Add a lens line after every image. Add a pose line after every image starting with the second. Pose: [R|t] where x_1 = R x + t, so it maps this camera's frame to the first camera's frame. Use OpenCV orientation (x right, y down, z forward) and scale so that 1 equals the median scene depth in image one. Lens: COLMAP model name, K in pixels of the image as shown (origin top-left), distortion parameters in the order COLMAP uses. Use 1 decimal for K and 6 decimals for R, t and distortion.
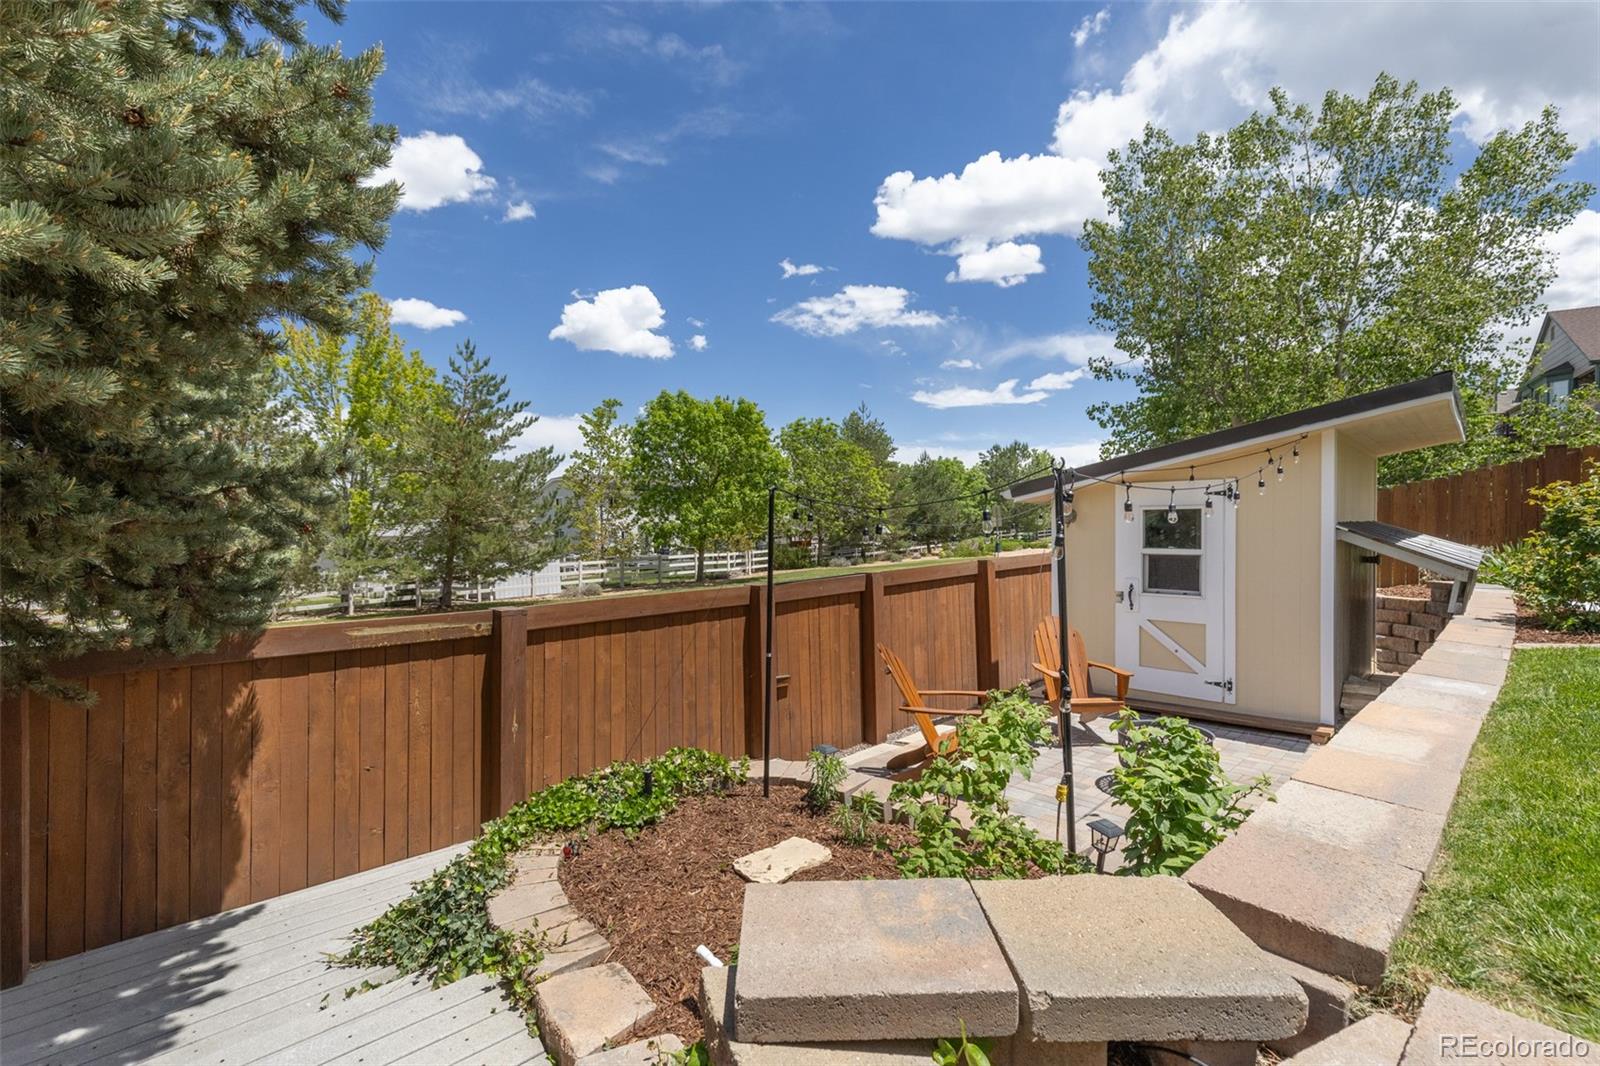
lens RADIAL K [[729.9, 0, 777.3], [0, 729.9, 529.8], [0, 0, 1]] dist [0.011759, -0.003564]
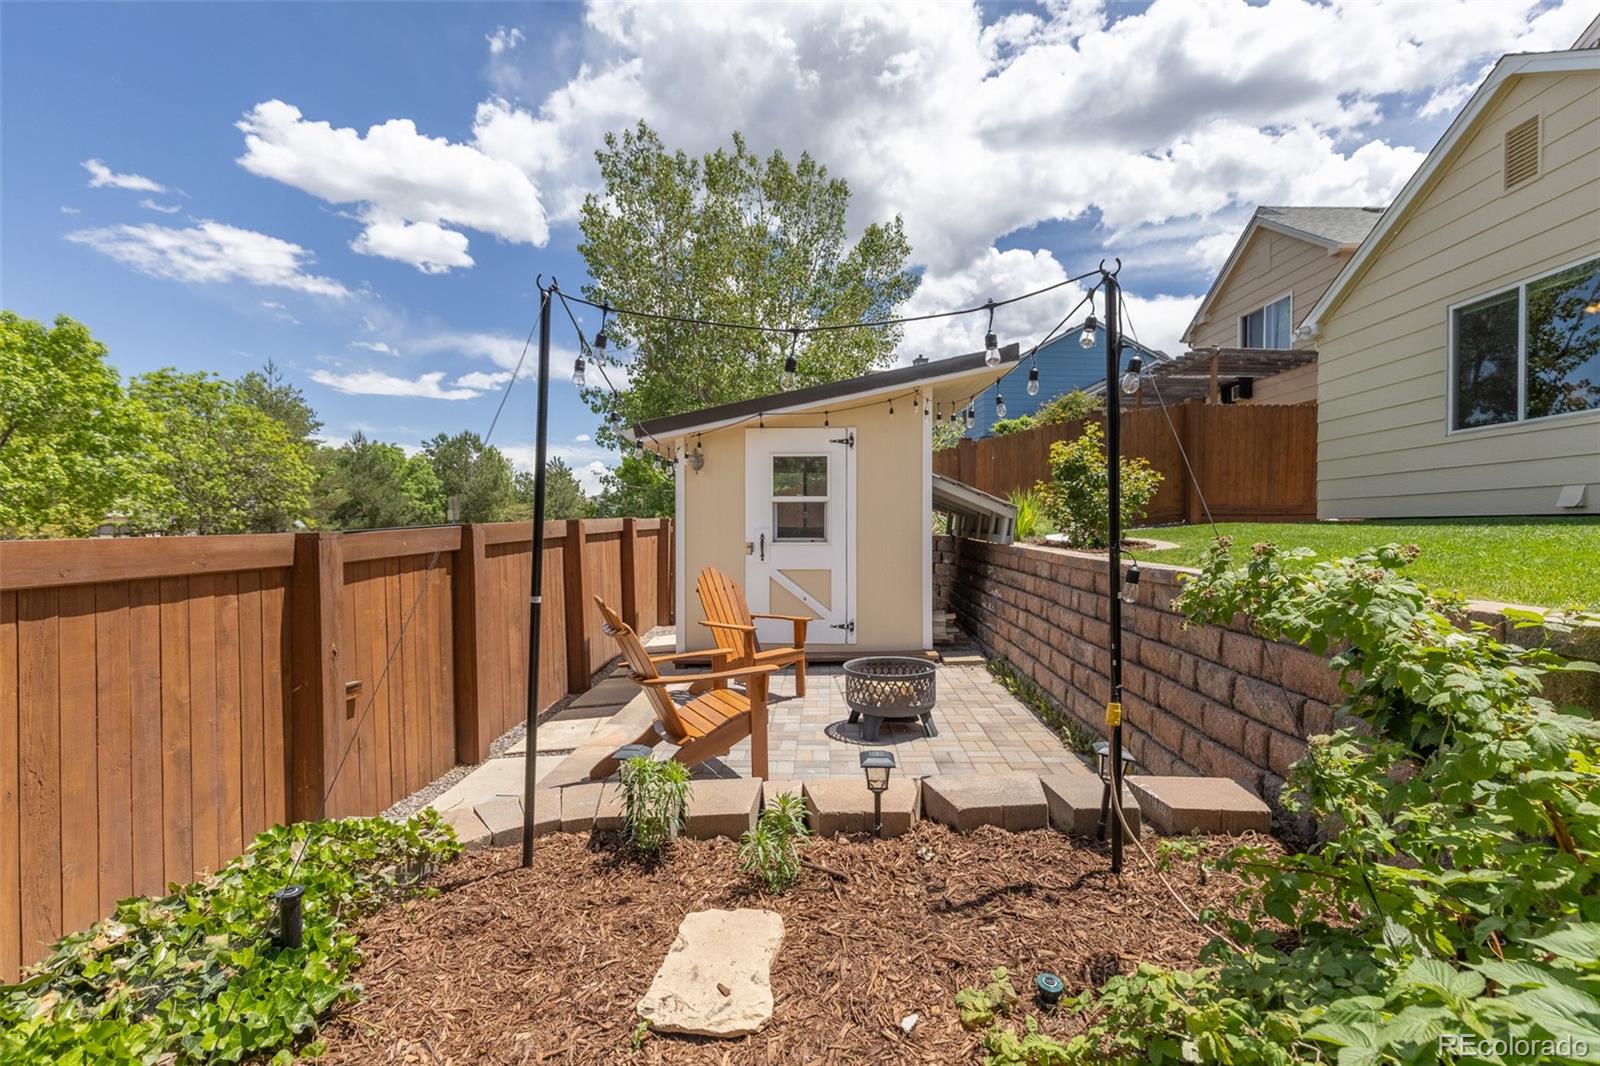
lens RADIAL K [[729.9, 0, 796.6], [0, 729.9, 535.9], [0, 0, 1]] dist [0.011759, -0.003564]
pose [[0.719522, -0.005977, 0.694444, -0.054506], [0.003403, 0.999981, 0.005081, 0.026628], [-0.694462, -0.001292, 0.719529, 0.105220]]
